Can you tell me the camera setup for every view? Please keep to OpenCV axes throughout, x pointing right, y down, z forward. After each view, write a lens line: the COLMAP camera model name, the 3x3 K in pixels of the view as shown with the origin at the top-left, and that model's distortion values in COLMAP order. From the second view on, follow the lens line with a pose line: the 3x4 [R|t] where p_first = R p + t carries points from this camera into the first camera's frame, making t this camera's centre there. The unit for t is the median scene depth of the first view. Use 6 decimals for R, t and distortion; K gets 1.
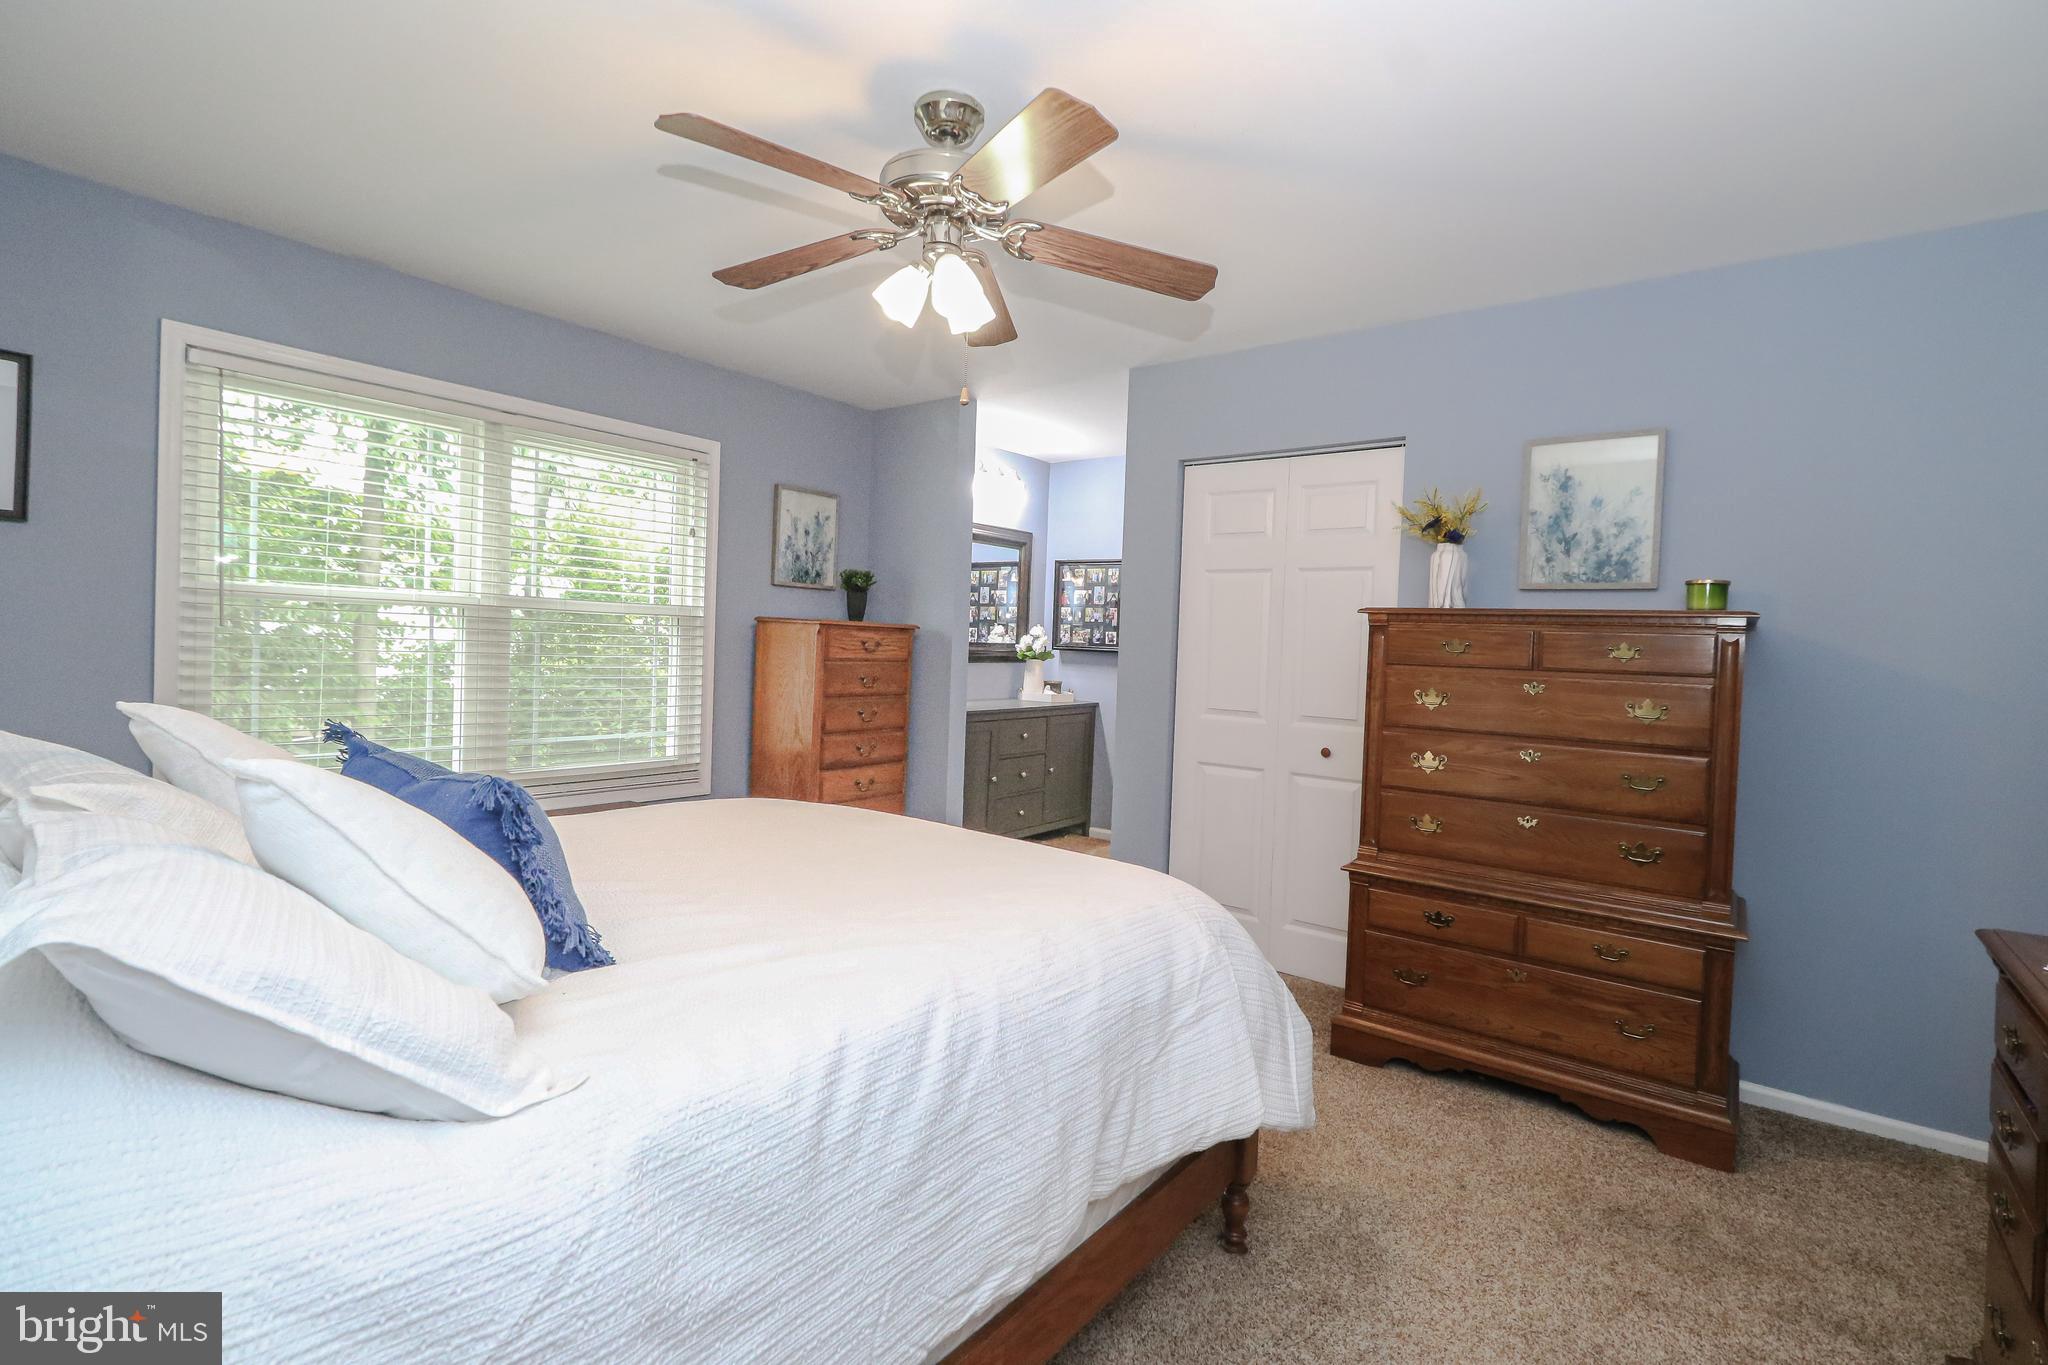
lens RADIAL K [[941.2, 0, 1032.8], [0, 941.2, 665.5], [0, 0, 1]] dist [0.002604, 0.000106]
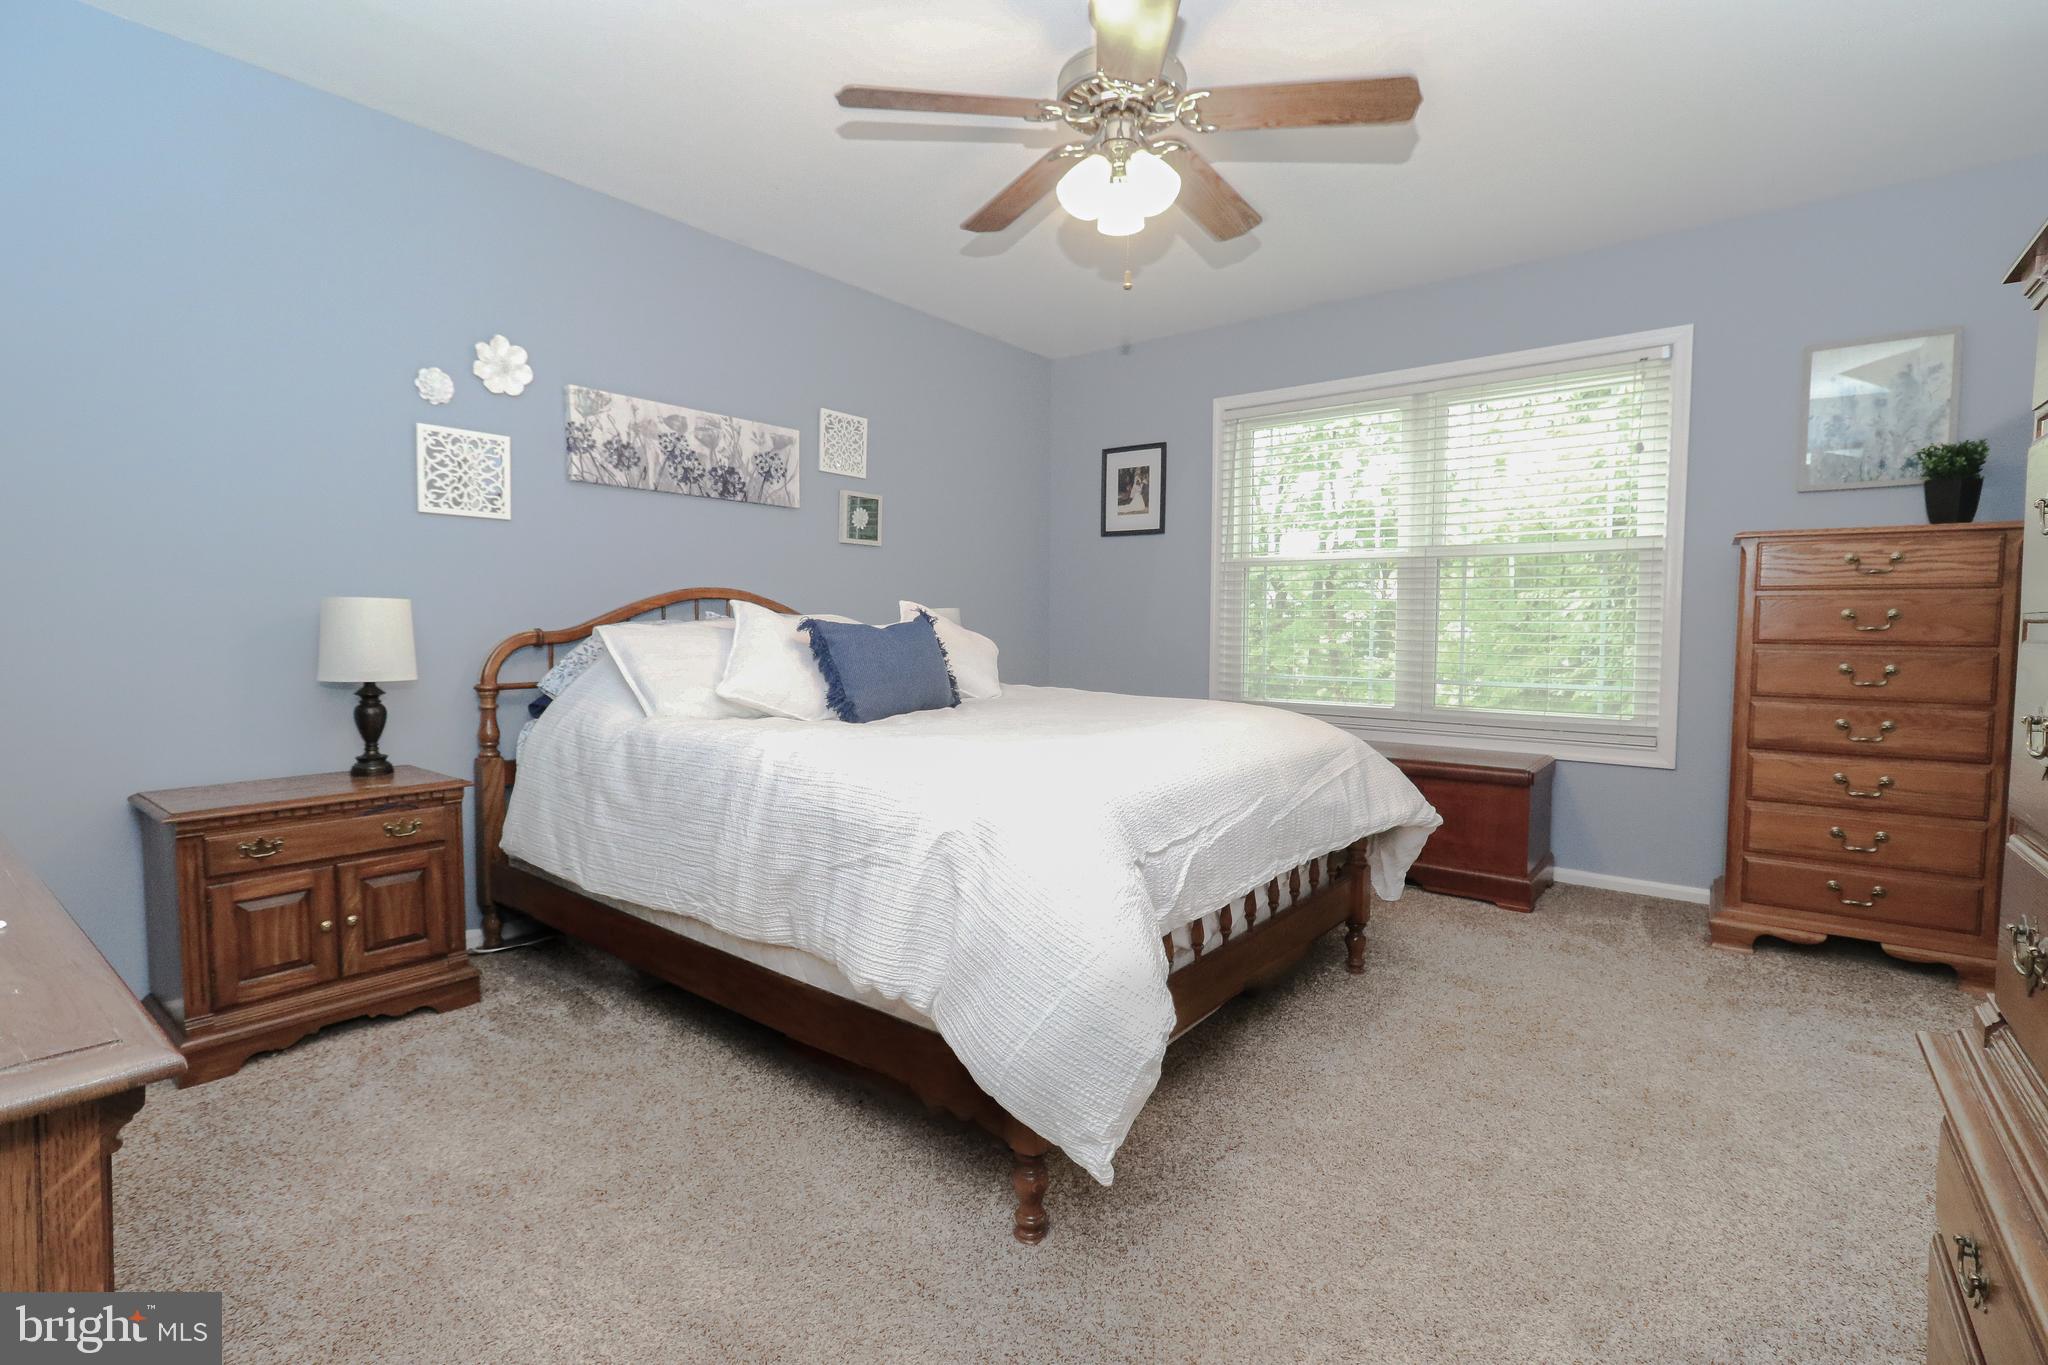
lens RADIAL K [[941.2, 0, 1032.8], [0, 941.2, 665.5], [0, 0, 1]] dist [0.002604, 0.000106]
pose [[-0.008205, 0.010920, -0.999907, 0.467898], [-0.026268, 0.999593, 0.011132, 0.054999], [0.999621, 0.026357, -0.007915, 0.464233]]
